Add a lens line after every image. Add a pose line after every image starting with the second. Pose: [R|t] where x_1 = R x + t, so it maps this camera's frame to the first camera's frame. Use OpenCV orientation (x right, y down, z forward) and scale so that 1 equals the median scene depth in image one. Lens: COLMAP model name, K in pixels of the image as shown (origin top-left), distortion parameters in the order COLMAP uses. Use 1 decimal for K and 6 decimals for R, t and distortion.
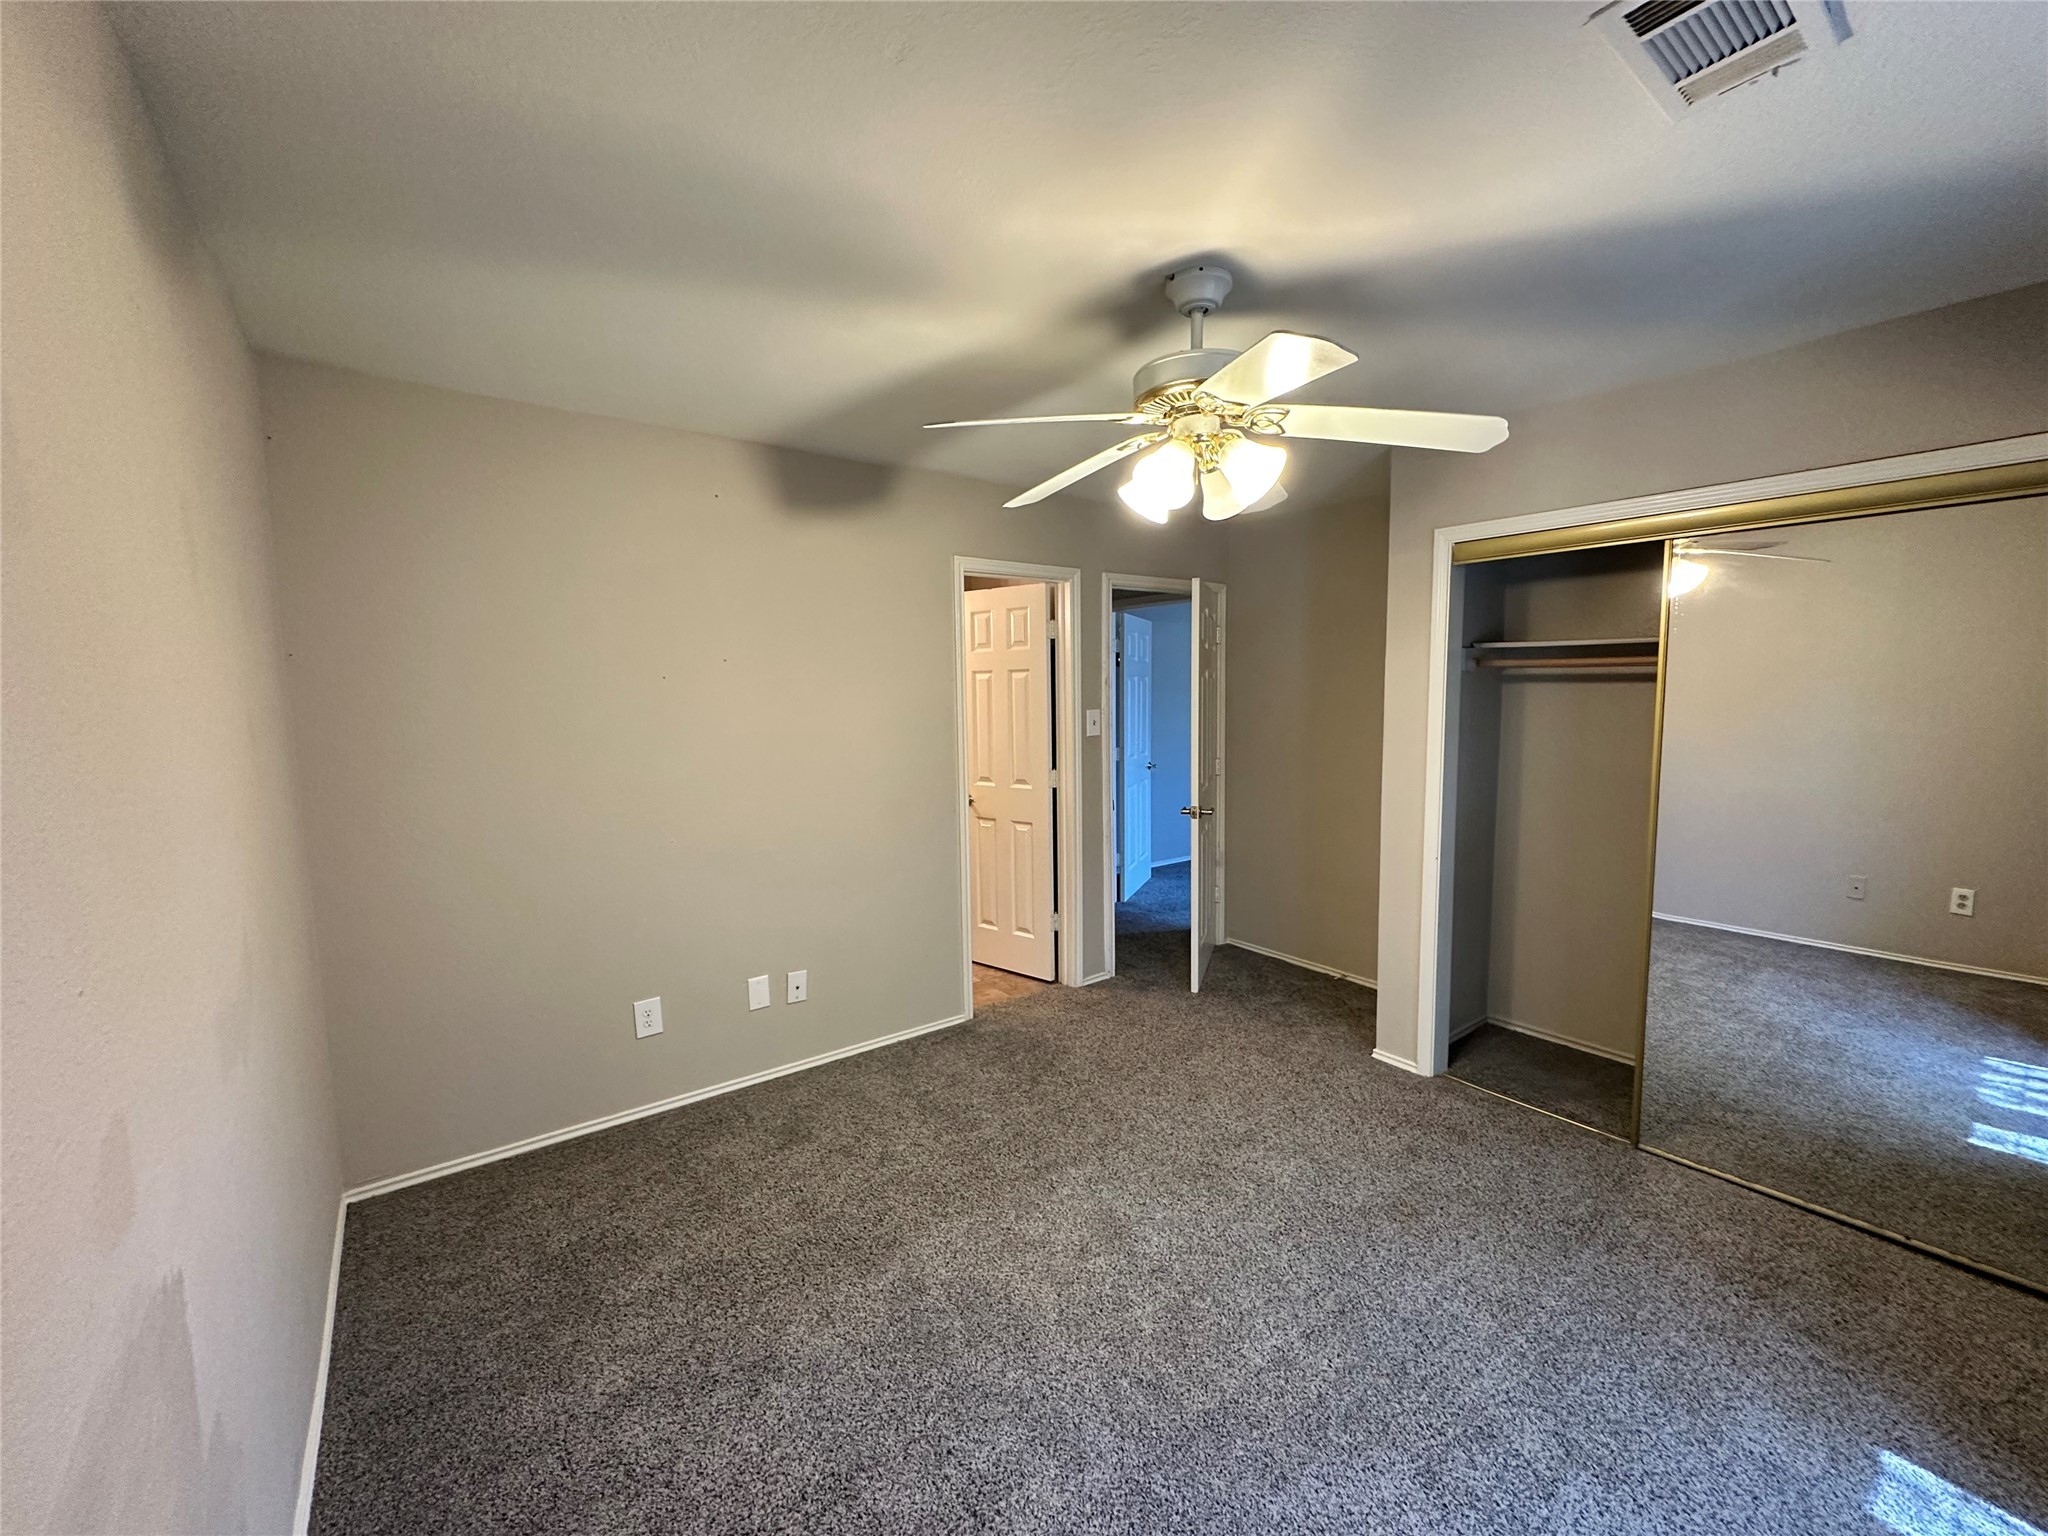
lens RADIAL K [[815.9, 0, 1018.6], [0, 815.9, 773.7], [0, 0, 1]] dist [-0.003201, 0.000260]
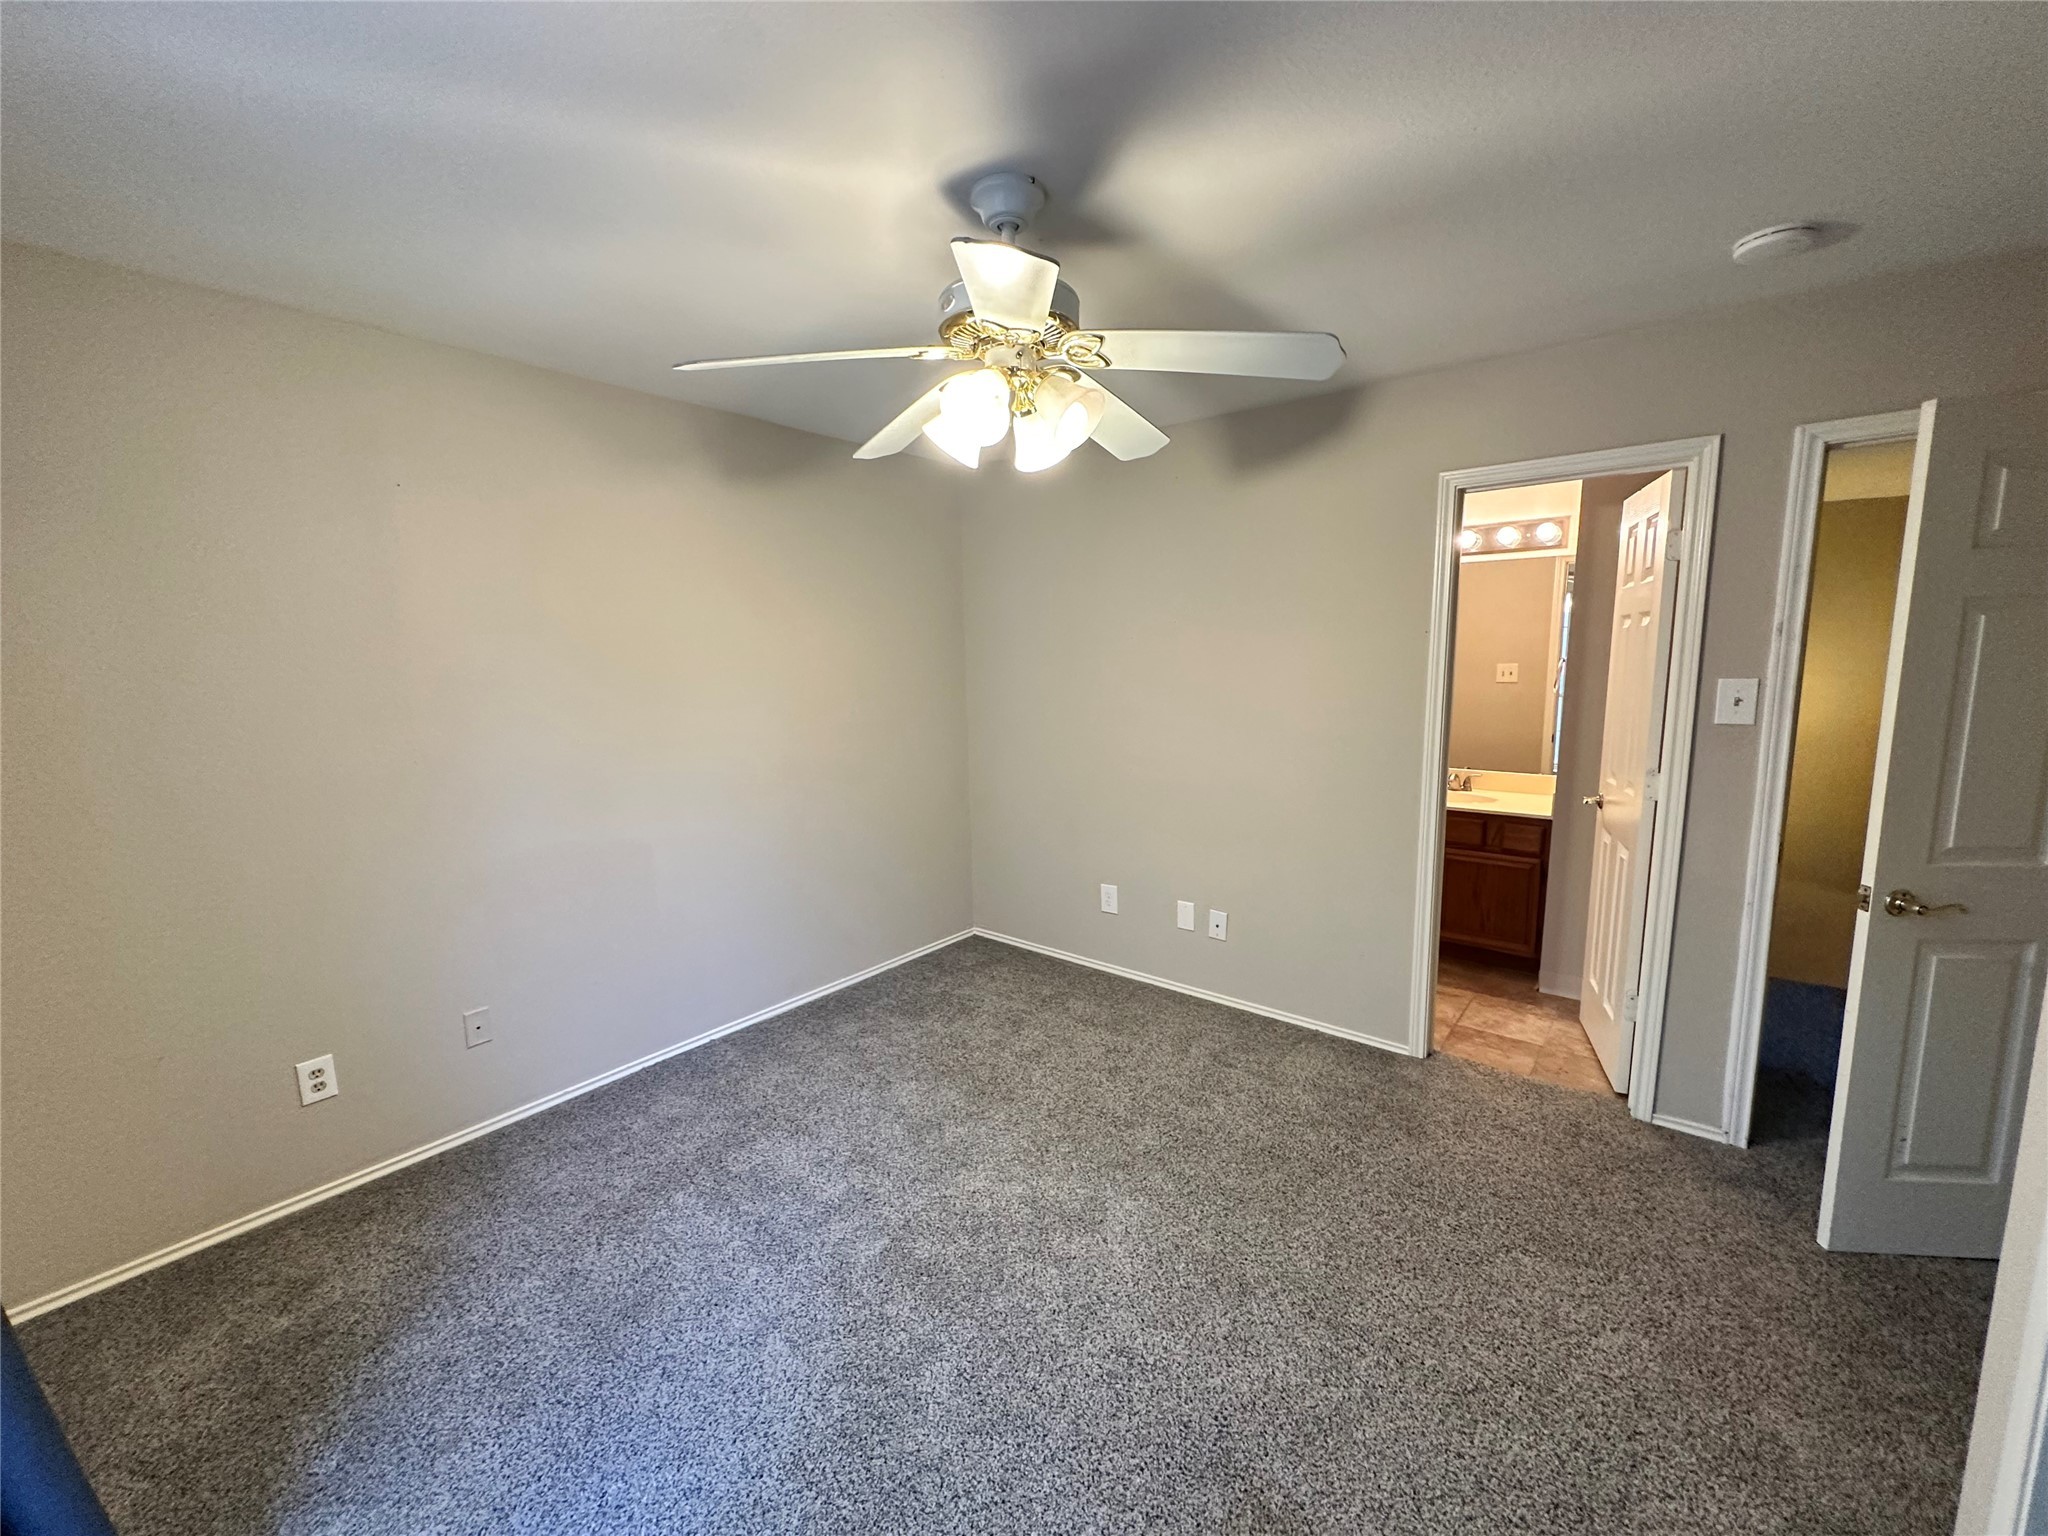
lens RADIAL K [[815.9, 0, 1023.8], [0, 815.9, 771.8], [0, 0, 1]] dist [-0.003201, 0.000260]
pose [[0.238599, 0.148545, -0.959690, 0.672828], [-0.085413, 0.987612, 0.131632, -0.058931], [0.967355, 0.050563, 0.248331, 0.475482]]
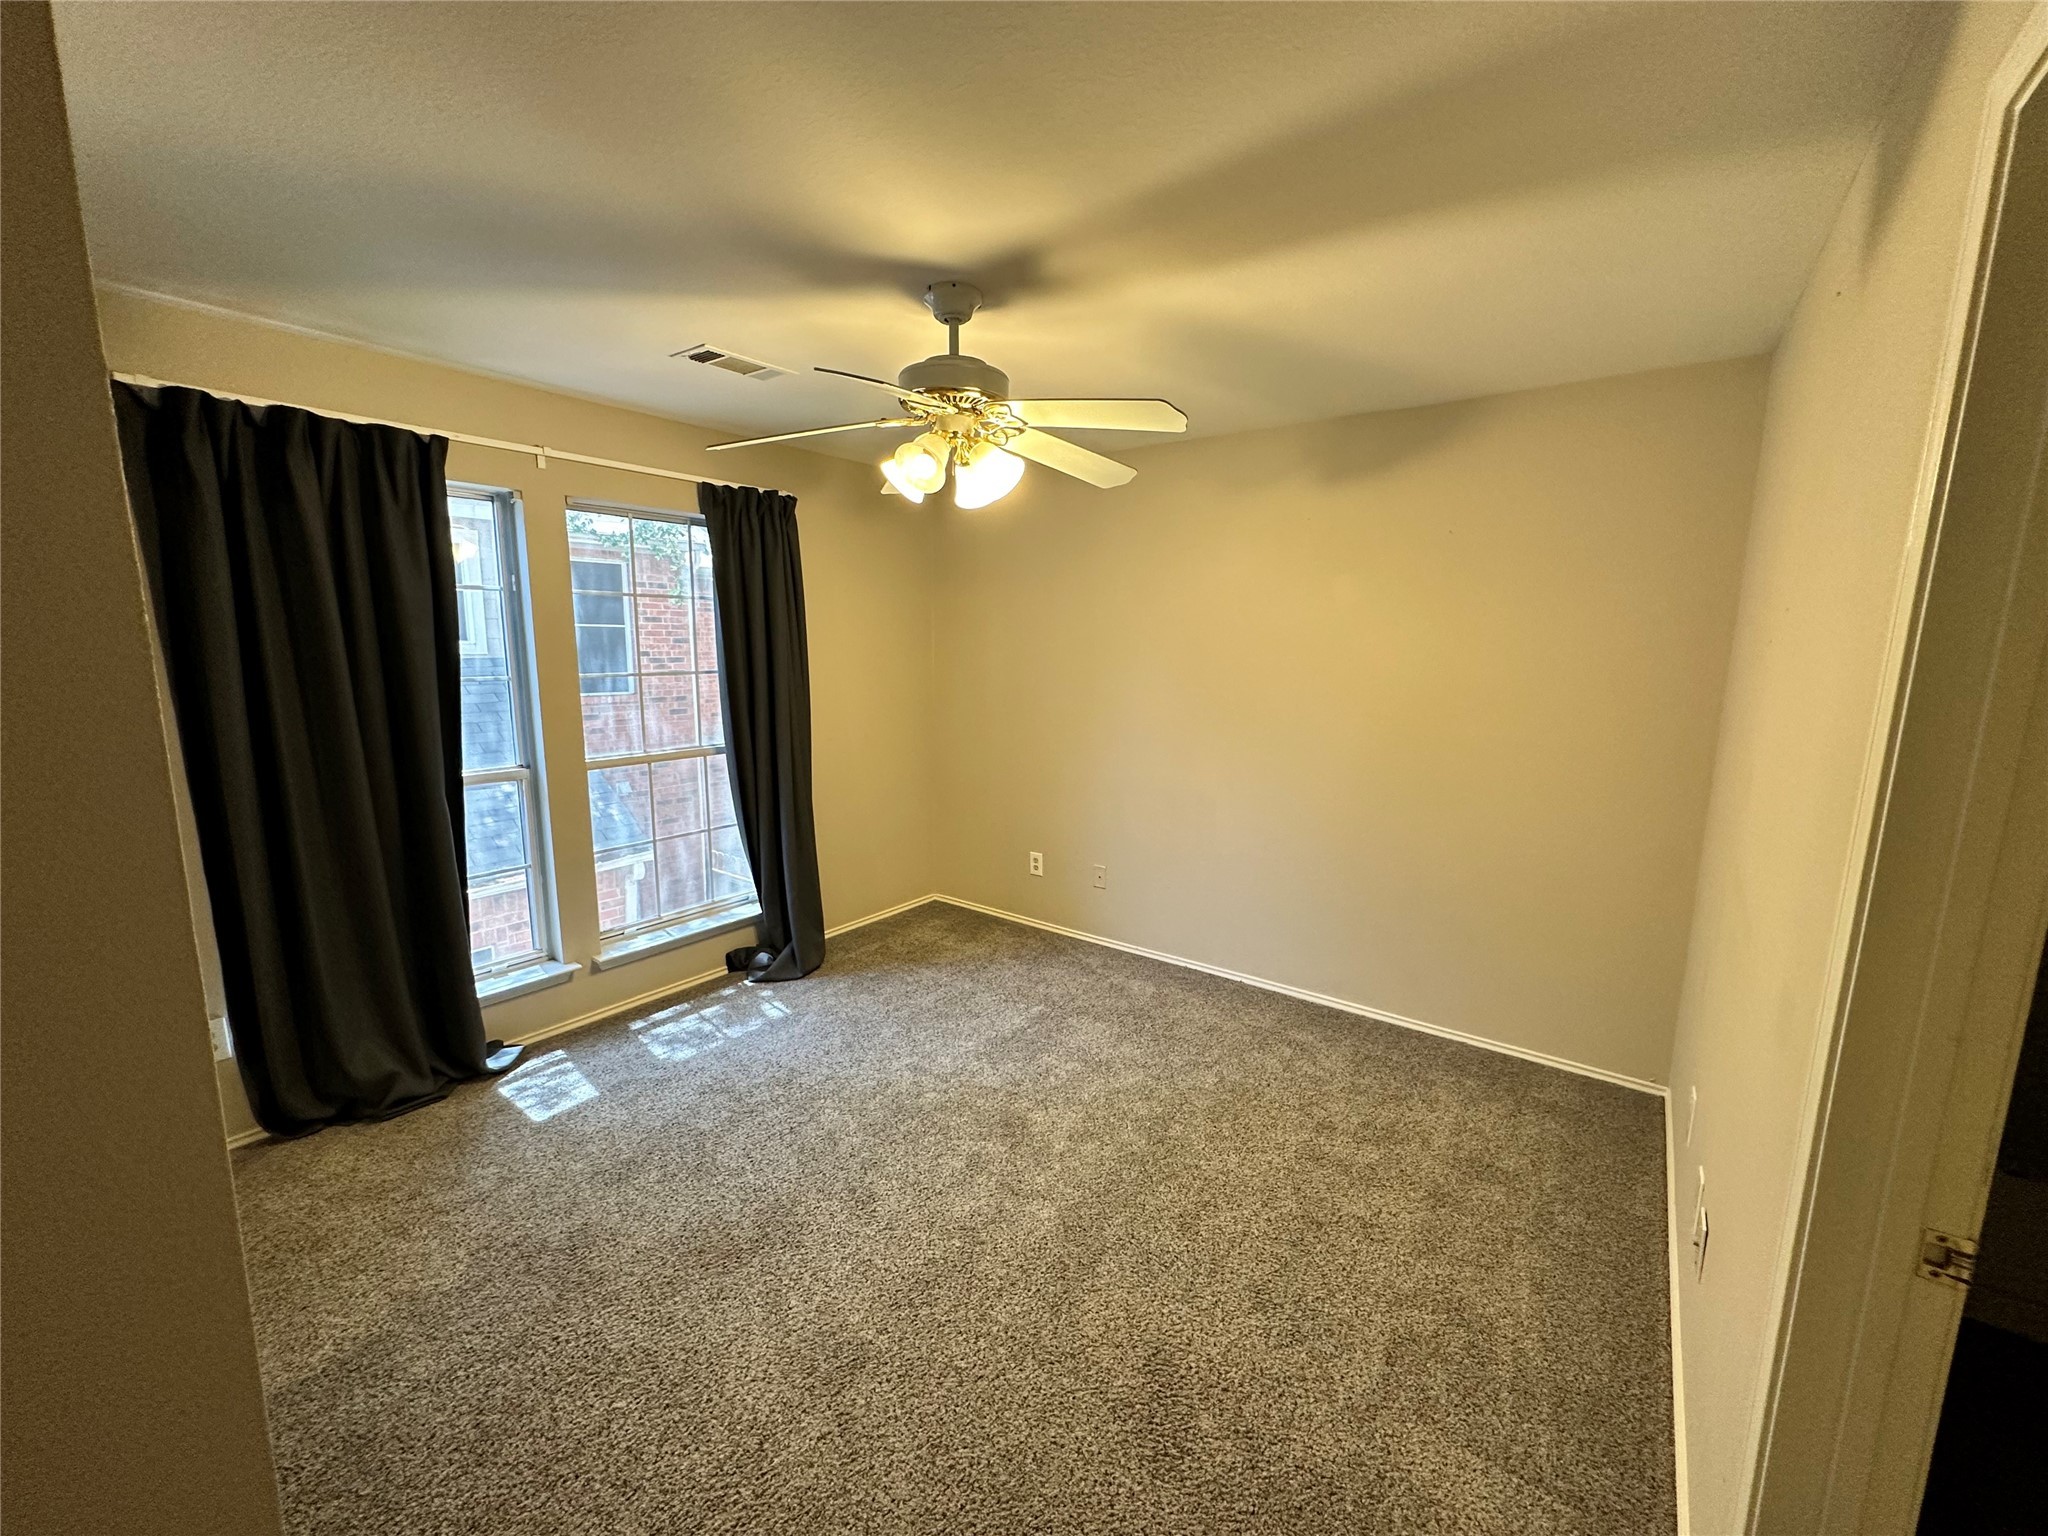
lens RADIAL K [[815.9, 0, 1029.2], [0, 815.9, 766.4], [0, 0, 1]] dist [-0.003201, 0.000260]
pose [[-0.962828, 0.042868, -0.266691, 0.260844], [-0.027034, 0.967076, 0.253047, -0.154413], [0.268758, 0.250851, -0.929970, 1.297907]]
